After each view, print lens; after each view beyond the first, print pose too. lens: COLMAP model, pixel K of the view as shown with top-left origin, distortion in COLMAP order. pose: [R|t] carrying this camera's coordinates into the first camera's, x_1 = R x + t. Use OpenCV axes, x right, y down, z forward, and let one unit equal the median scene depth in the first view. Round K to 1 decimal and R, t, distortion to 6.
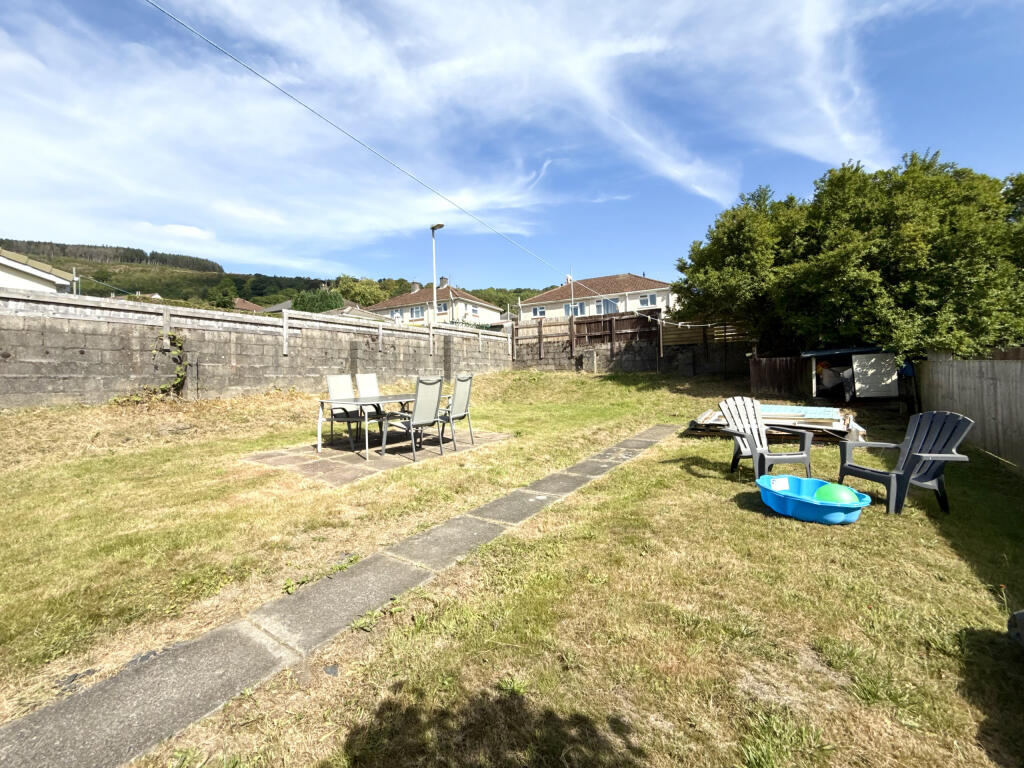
lens RADIAL K [[418.8, 0, 512.0], [0, 418.8, 384.0], [0, 0, 1]] dist [-0.000321, -0.000101]
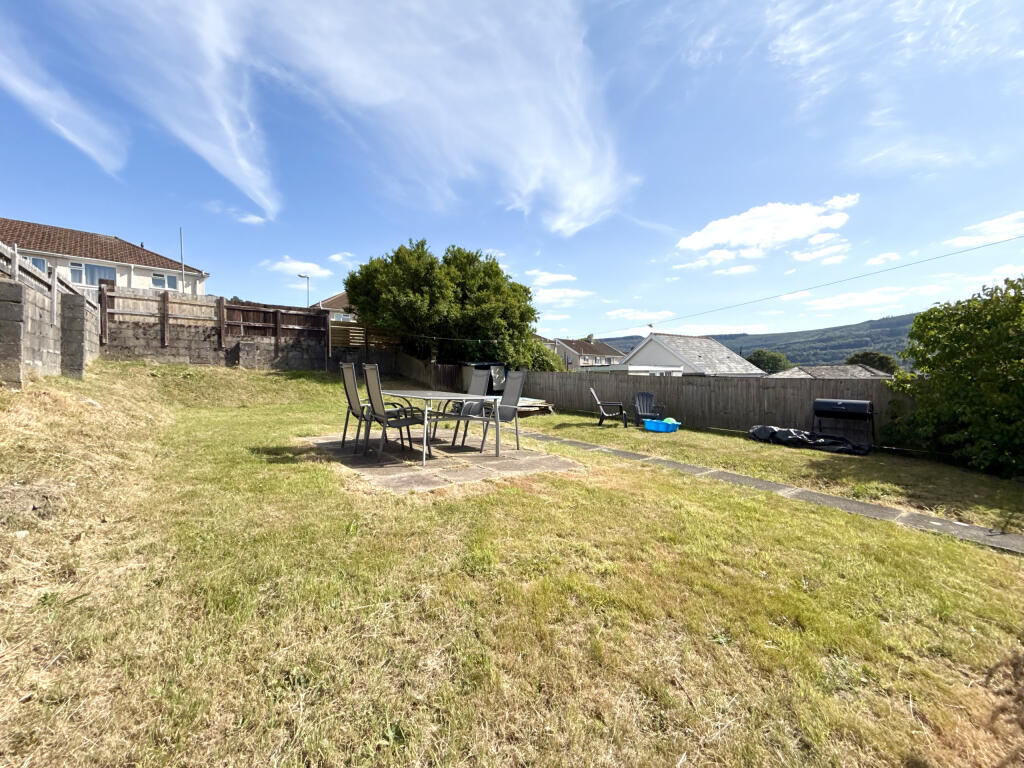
lens RADIAL K [[405.9, 0, 508.7], [0, 405.9, 384.2], [0, 0, 1]] dist [-0.000827, -0.000324]
pose [[0.328213, 0.004522, 0.944593, -0.425868], [-0.001270, 0.999990, -0.004346, 0.007842], [-0.944603, 0.000227, 0.328215, 0.220093]]
